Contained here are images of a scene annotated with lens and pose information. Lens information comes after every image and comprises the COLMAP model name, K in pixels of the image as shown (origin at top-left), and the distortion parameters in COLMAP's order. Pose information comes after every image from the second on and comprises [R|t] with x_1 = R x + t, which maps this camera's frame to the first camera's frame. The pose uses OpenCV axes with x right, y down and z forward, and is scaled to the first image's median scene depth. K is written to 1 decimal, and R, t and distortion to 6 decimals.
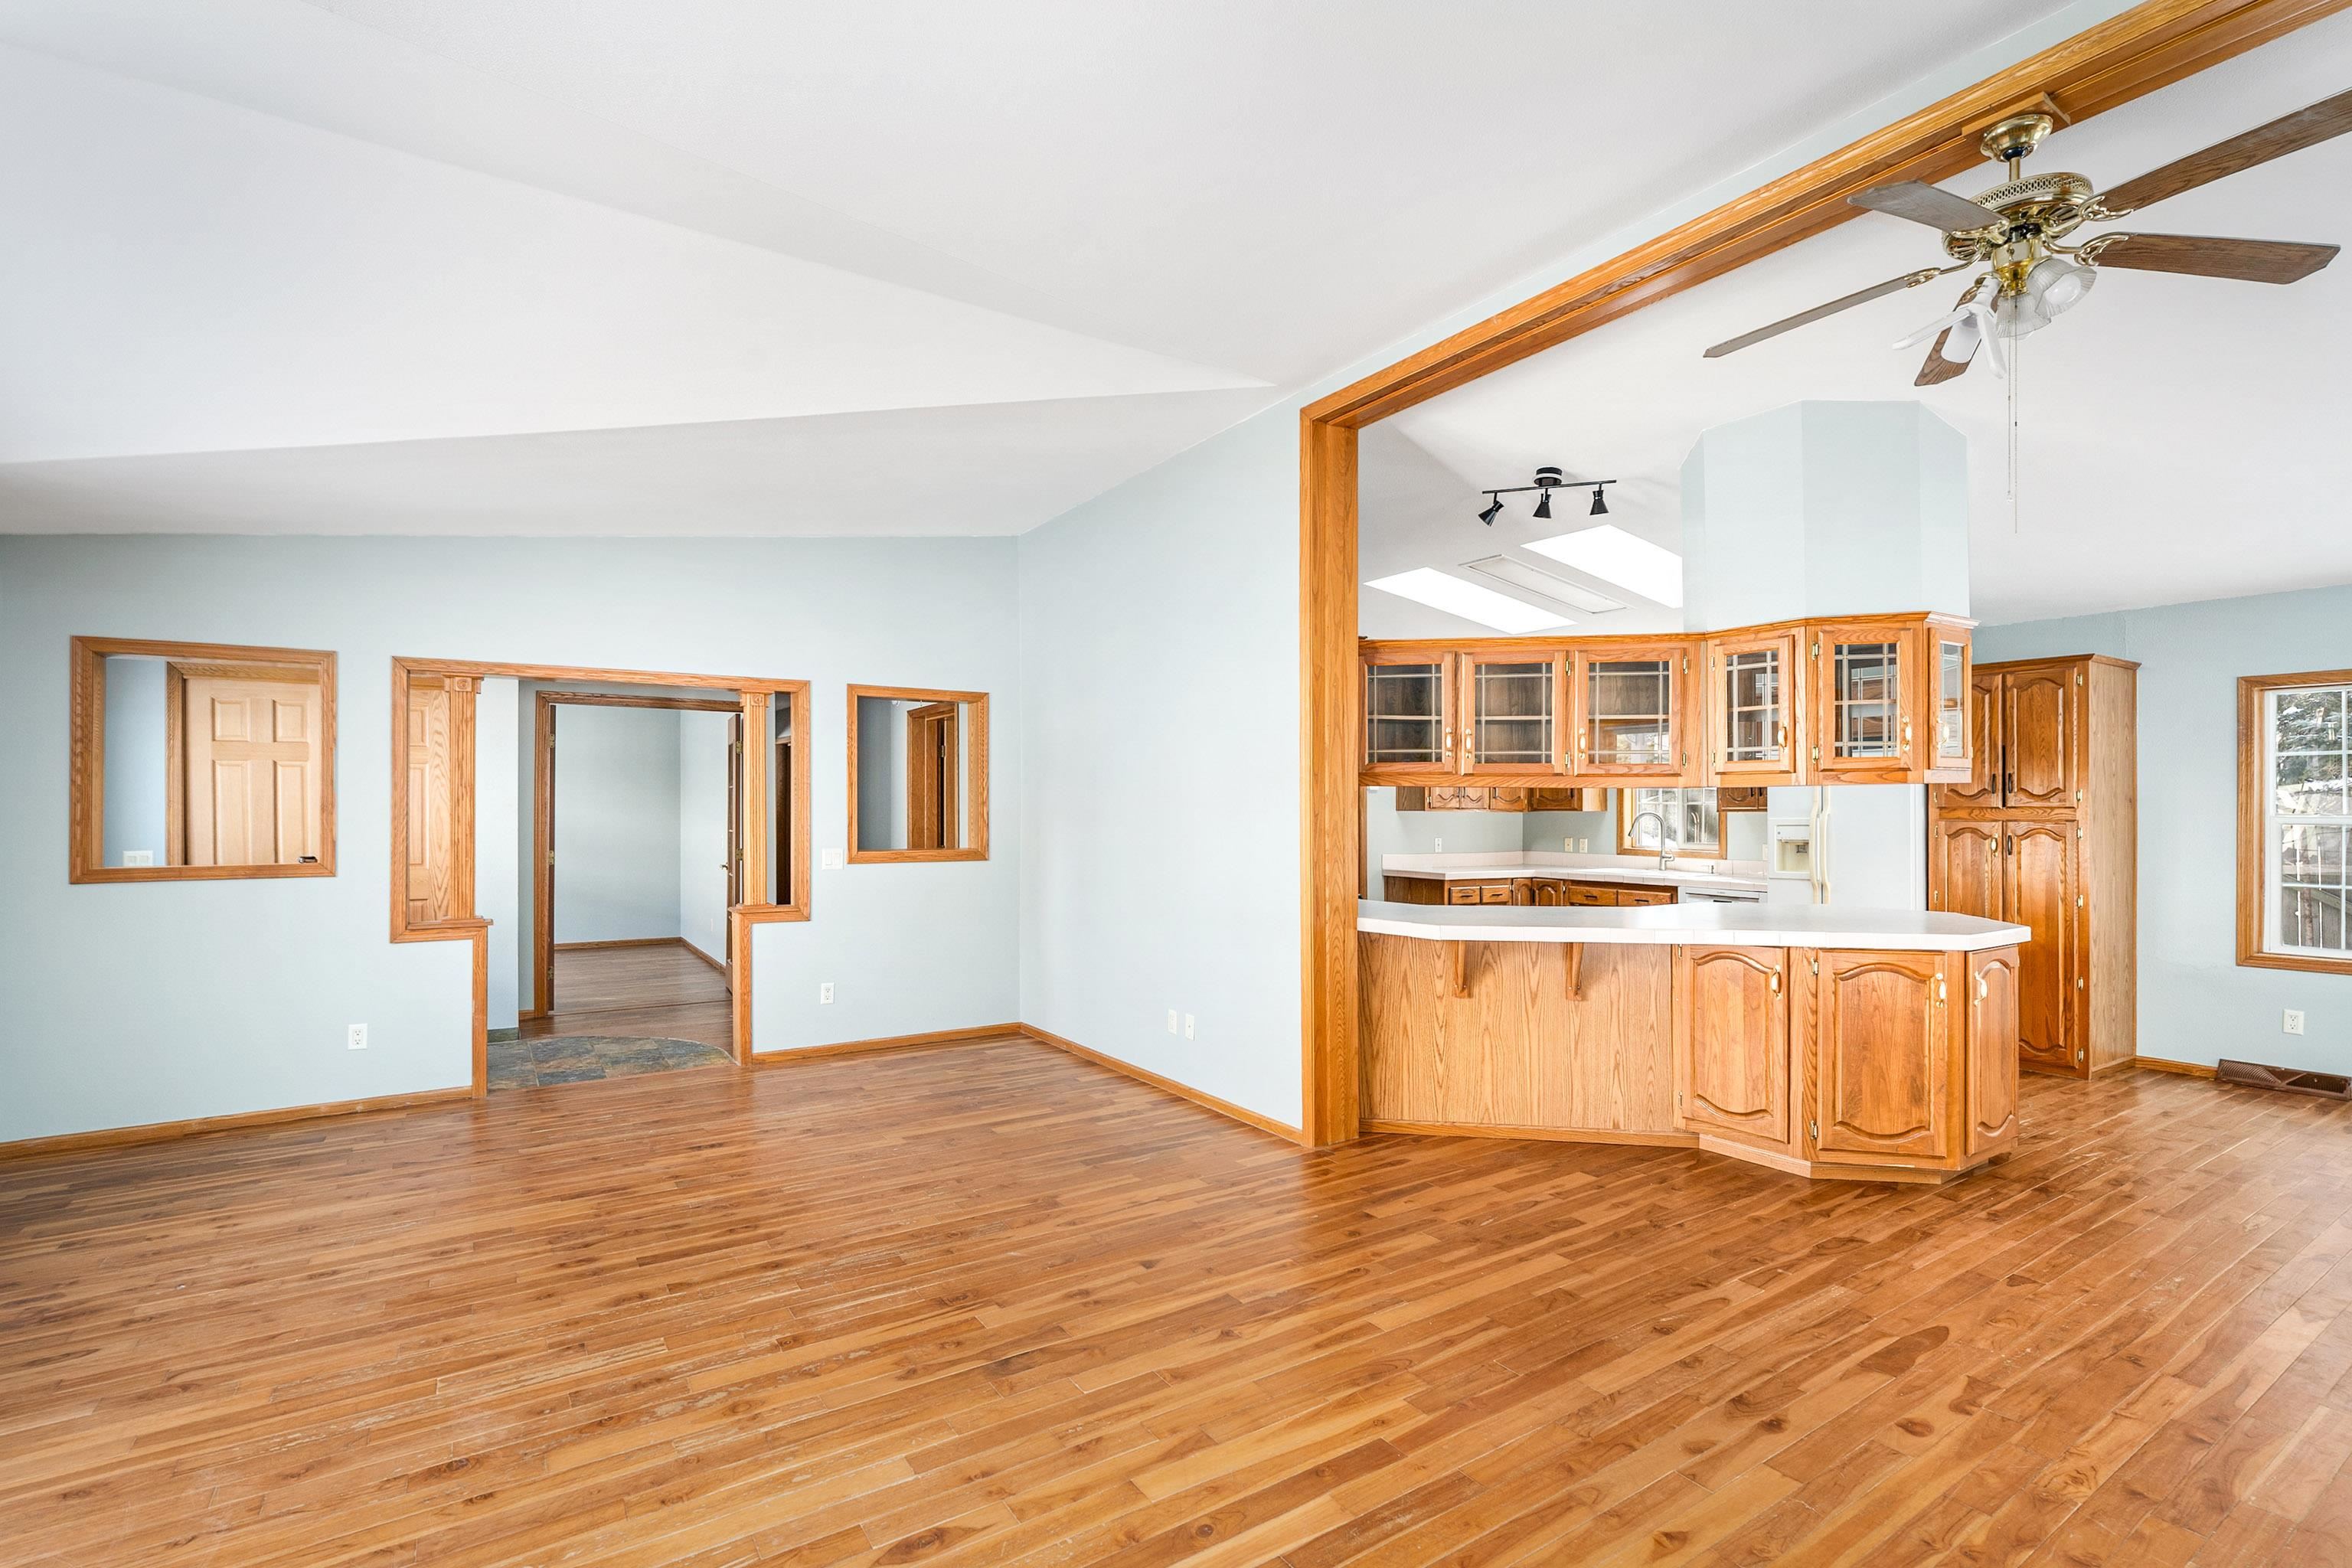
lens RADIAL K [[1089.6, 0, 1193.5], [0, 1089.6, 804.6], [0, 0, 1]] dist [-0.000547, 0.001050]
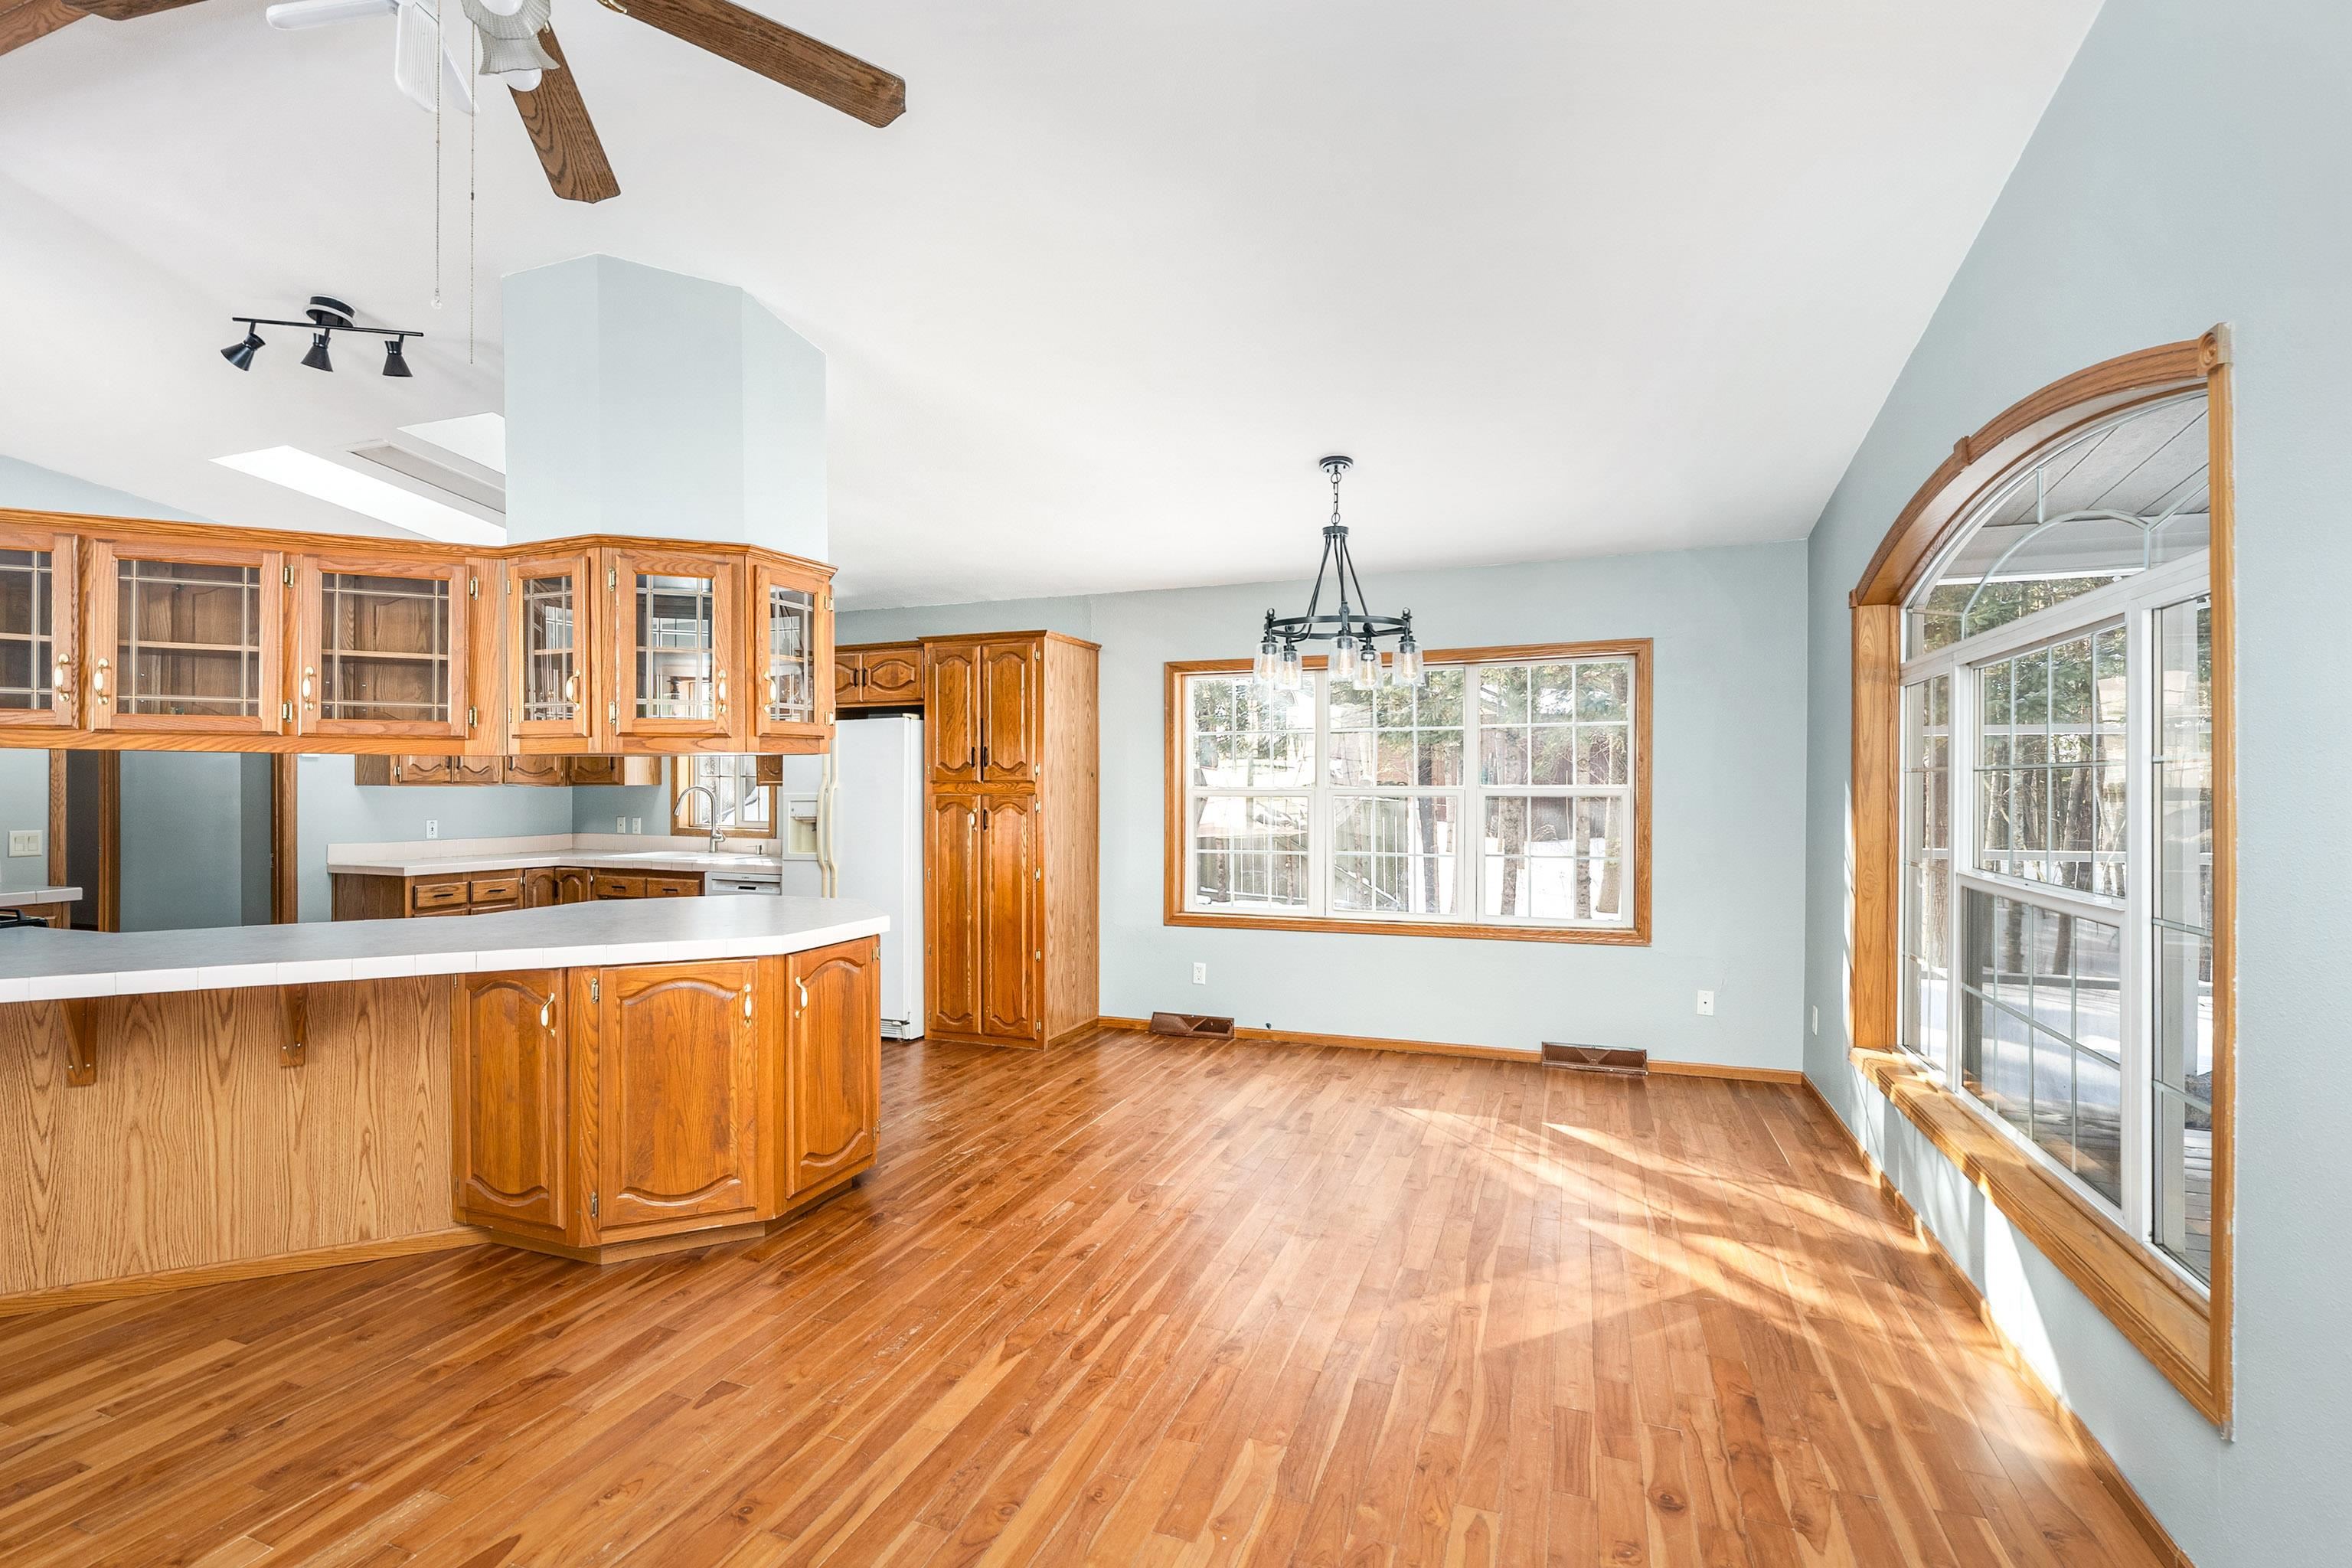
lens RADIAL K [[1089.6, 0, 1145.0], [0, 1089.6, 781.7], [0, 0, 1]] dist [-0.000547, 0.001050]
pose [[0.824283, -0.000899, 0.566178, 0.394040], [-0.001003, 0.999995, 0.003047, -0.000446], [-0.566178, -0.003079, 0.824277, 0.131982]]
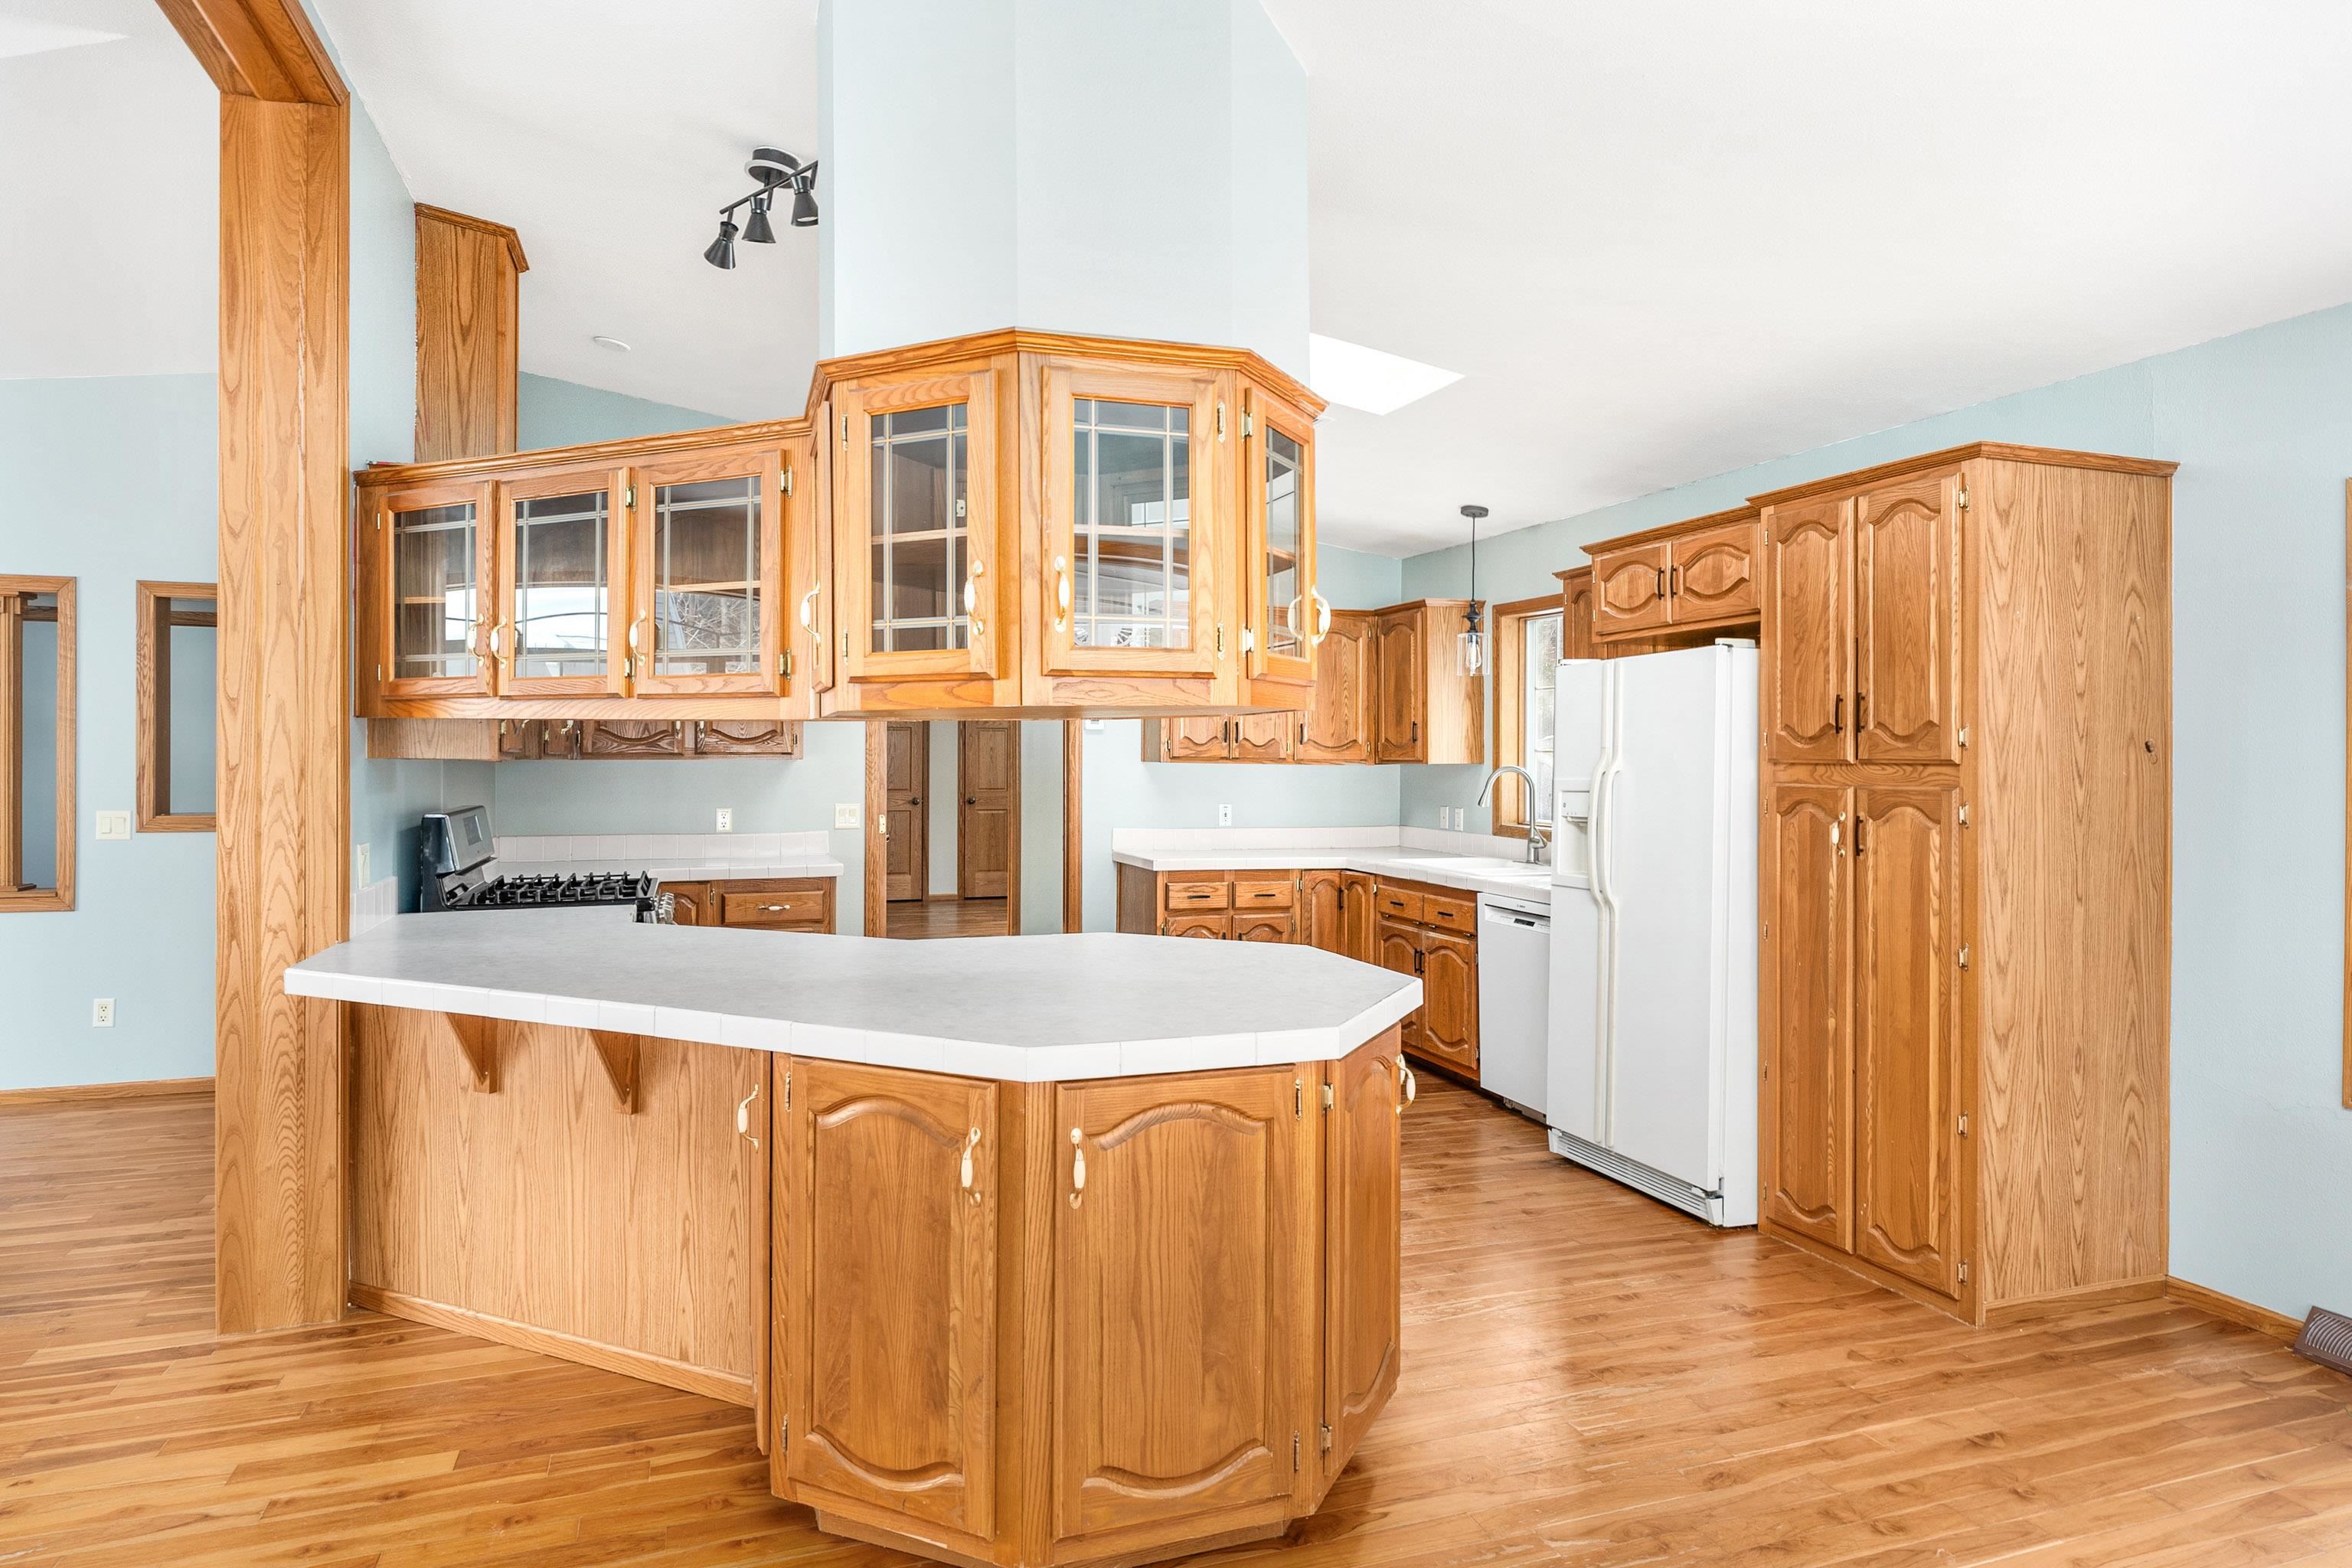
lens RADIAL K [[1357.2, 0, 1179.4], [0, 1357.2, 754.3], [0, 0, 1]] dist [-0.002709, 0.001549]
pose [[0.970563, 0.003768, -0.240819, 0.759968], [-0.003663, 0.999993, 0.000881, 0.000130], [0.240821, 0.000027, 0.970570, 0.403309]]
